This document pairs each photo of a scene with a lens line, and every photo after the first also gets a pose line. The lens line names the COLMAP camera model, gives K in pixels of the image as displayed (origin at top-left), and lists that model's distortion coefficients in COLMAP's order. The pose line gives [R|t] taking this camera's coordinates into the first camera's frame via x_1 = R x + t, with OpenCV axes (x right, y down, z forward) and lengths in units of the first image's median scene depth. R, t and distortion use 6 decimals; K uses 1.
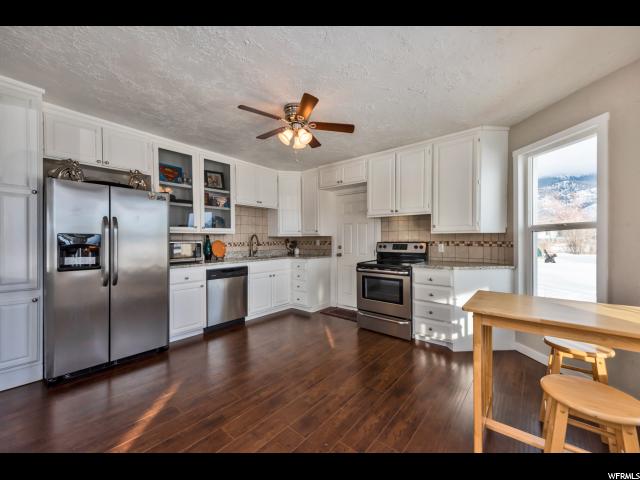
lens RADIAL K [[253.8, 0, 323.6], [0, 253.8, 240.3], [0, 0, 1]] dist [0.017357, -0.000189]
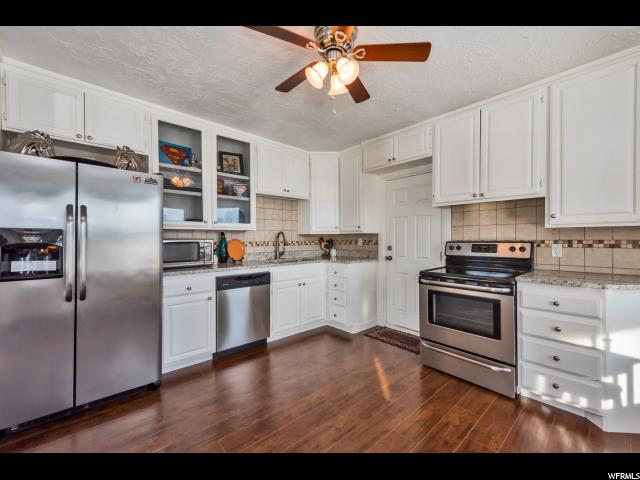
lens RADIAL K [[258.6, 0, 320.4], [0, 258.6, 239.7], [0, 0, 1]] dist [0.000901, 0.000075]
pose [[0.988202, 0.000744, -0.153153, -0.032049], [-0.000823, 1.000000, -0.000449, 0.003803], [0.153153, 0.000569, 0.988202, 0.282283]]
